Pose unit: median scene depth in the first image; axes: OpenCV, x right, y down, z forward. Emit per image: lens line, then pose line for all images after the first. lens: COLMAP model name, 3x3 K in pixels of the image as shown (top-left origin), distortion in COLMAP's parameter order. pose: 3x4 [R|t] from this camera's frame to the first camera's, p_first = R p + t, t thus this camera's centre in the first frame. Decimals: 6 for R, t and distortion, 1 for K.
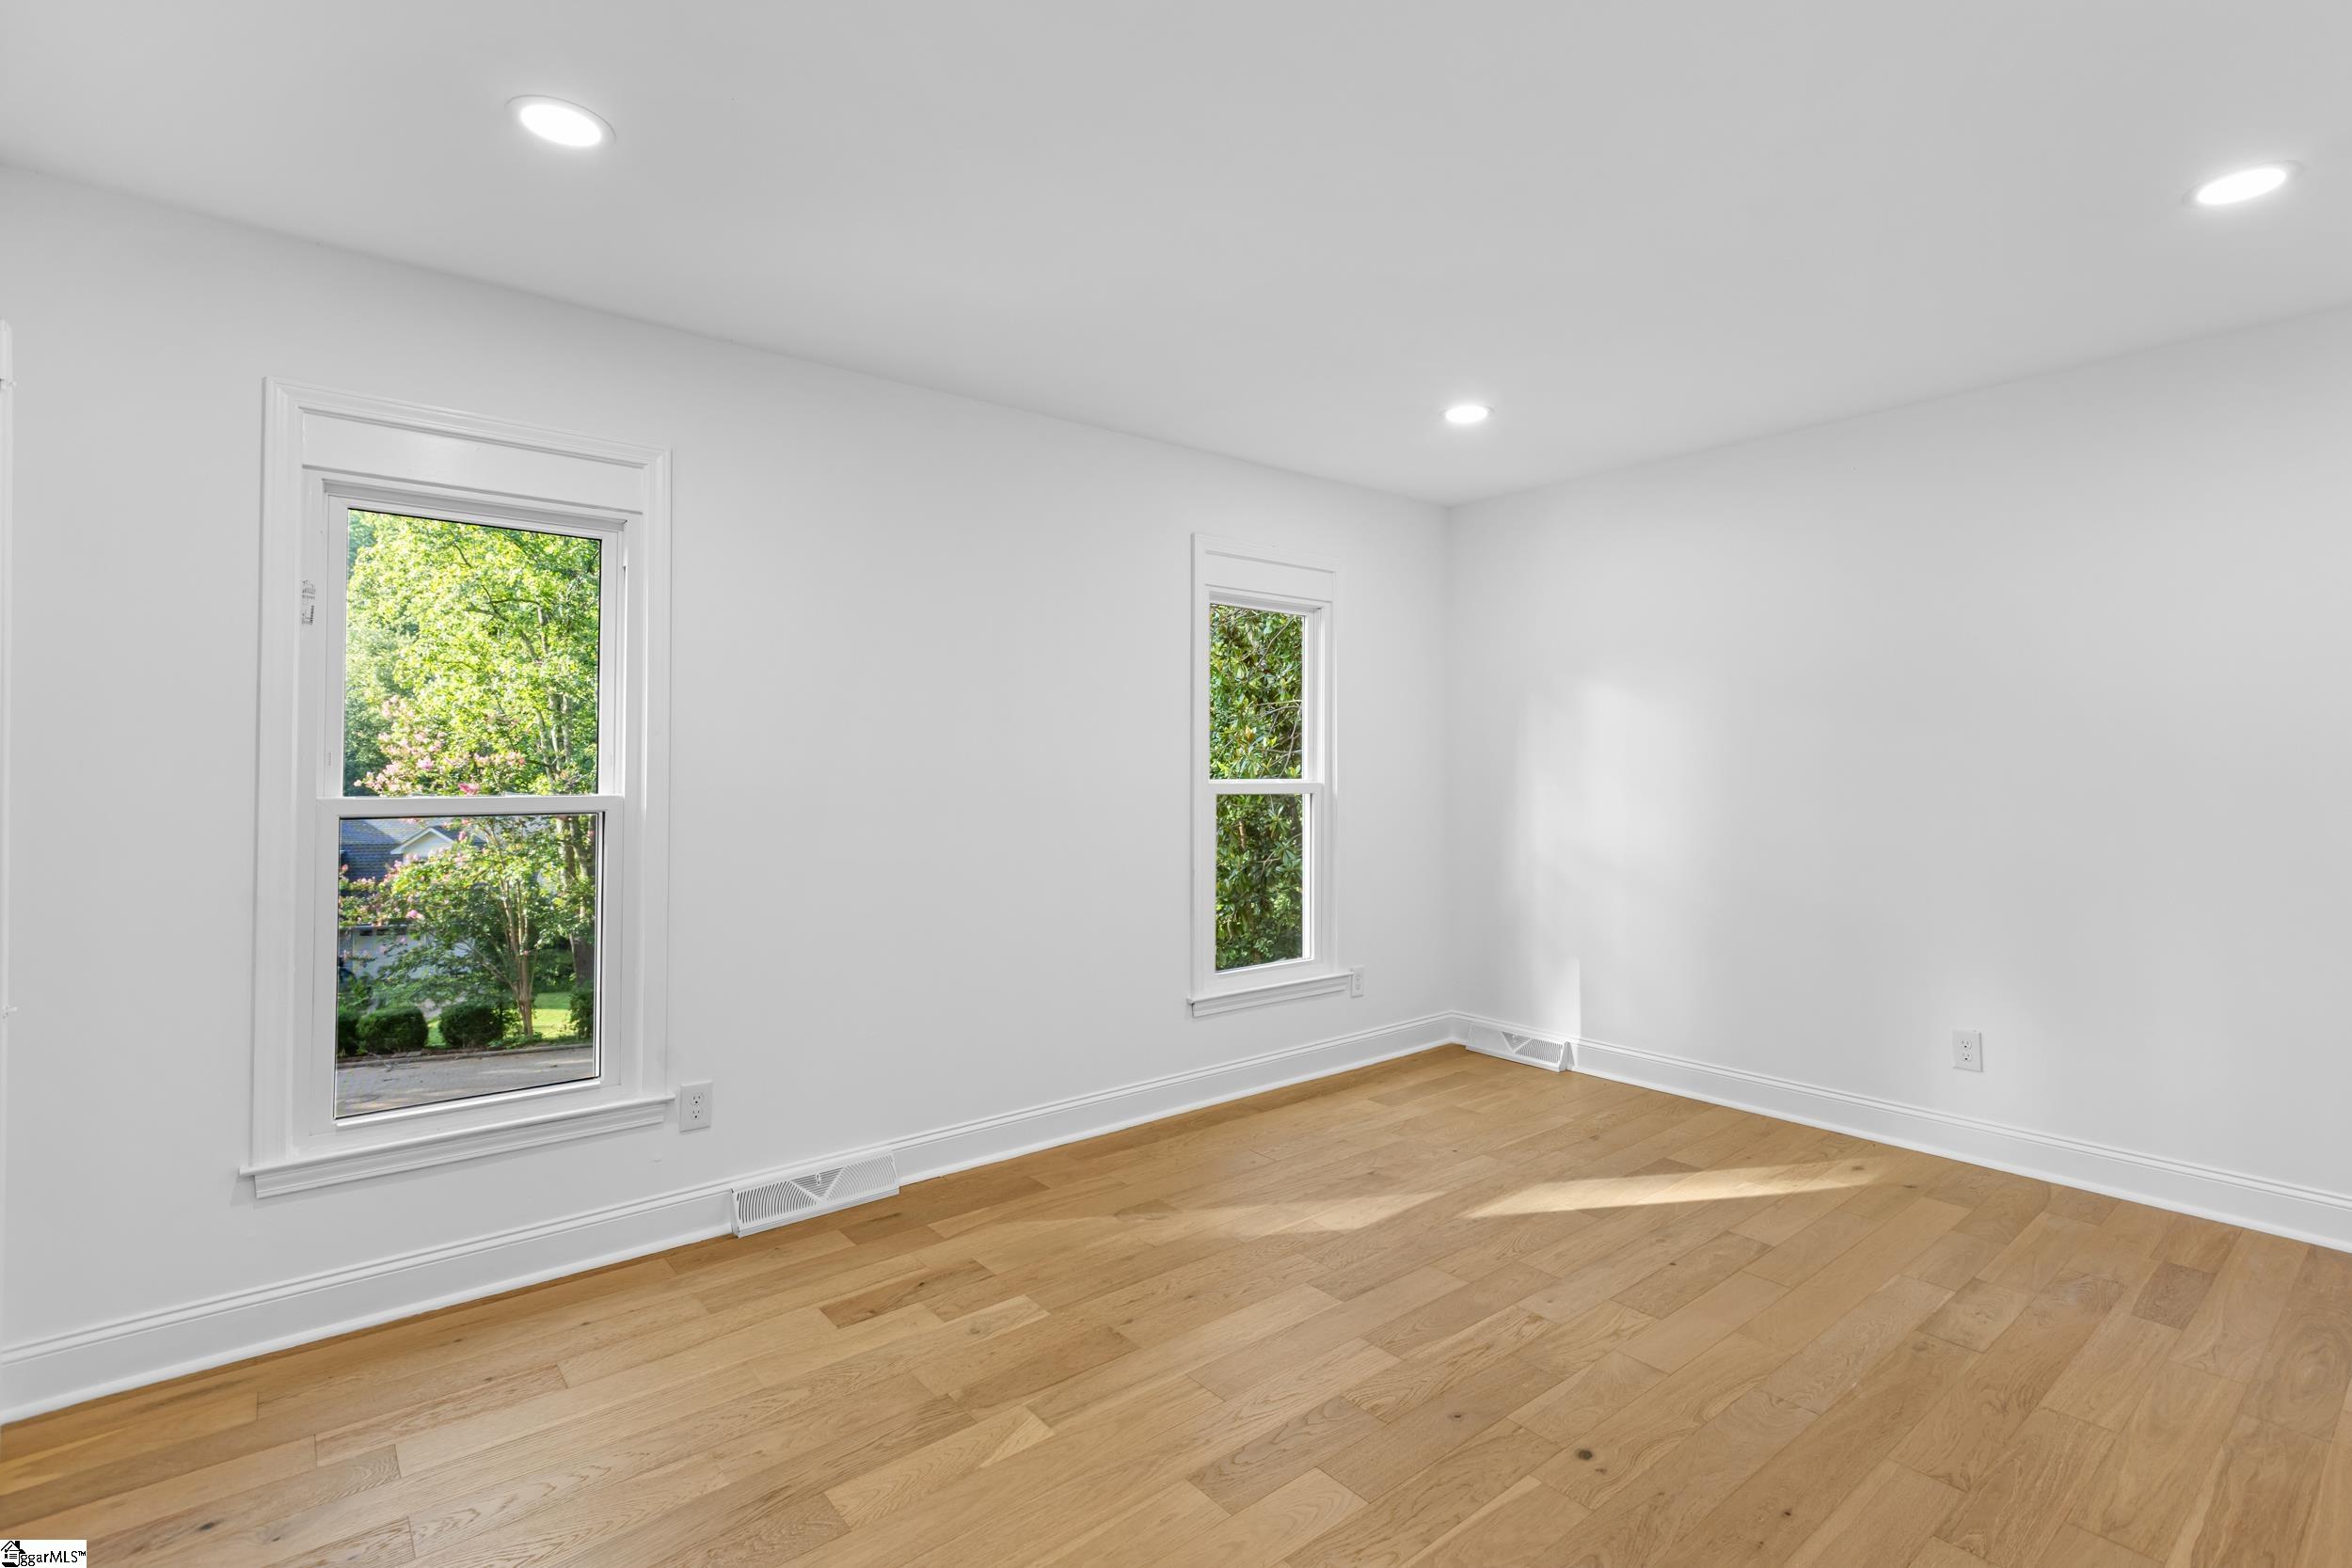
lens RADIAL K [[1071.4, 0, 1230.5], [0, 1071.4, 751.5], [0, 0, 1]] dist [0.011548, -0.001040]
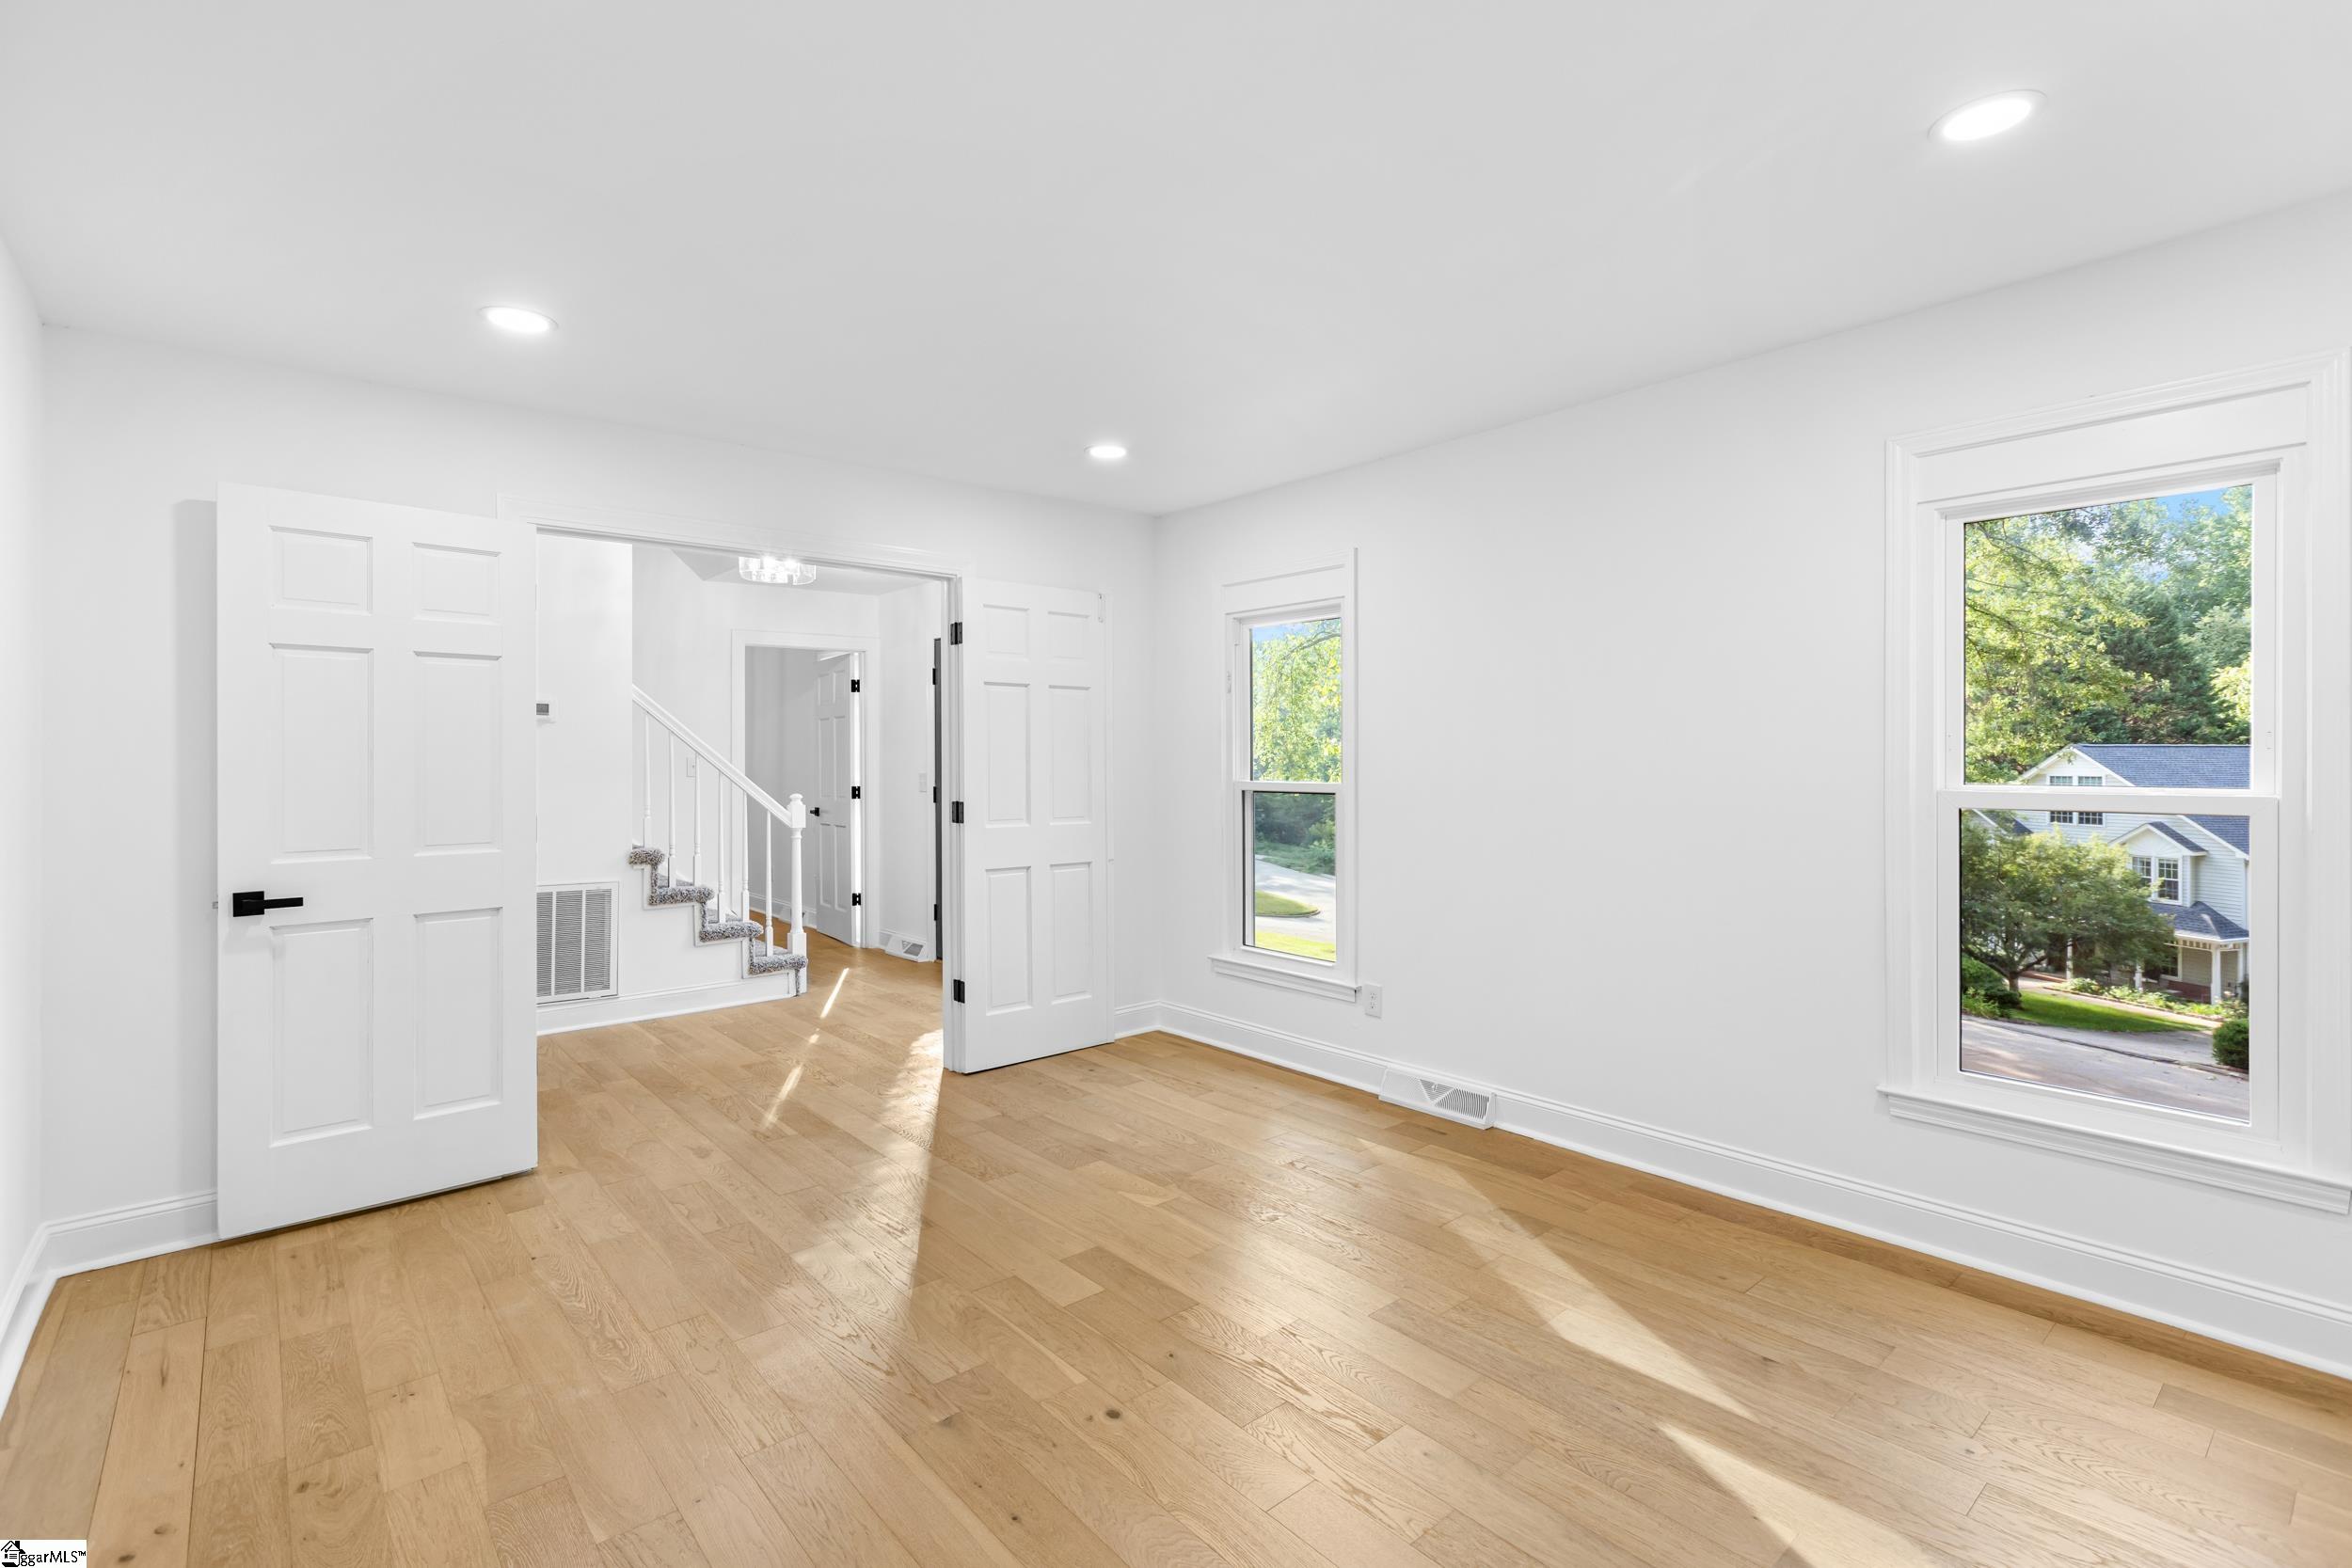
lens RADIAL K [[1071.4, 0, 1167.9], [0, 1071.4, 768.1], [0, 0, 1]] dist [0.011548, -0.001040]
pose [[0.011109, 0.011484, -0.999872, 0.917749], [0.025828, 0.999597, 0.011768, -0.009209], [0.999605, -0.025956, 0.010808, 0.688397]]
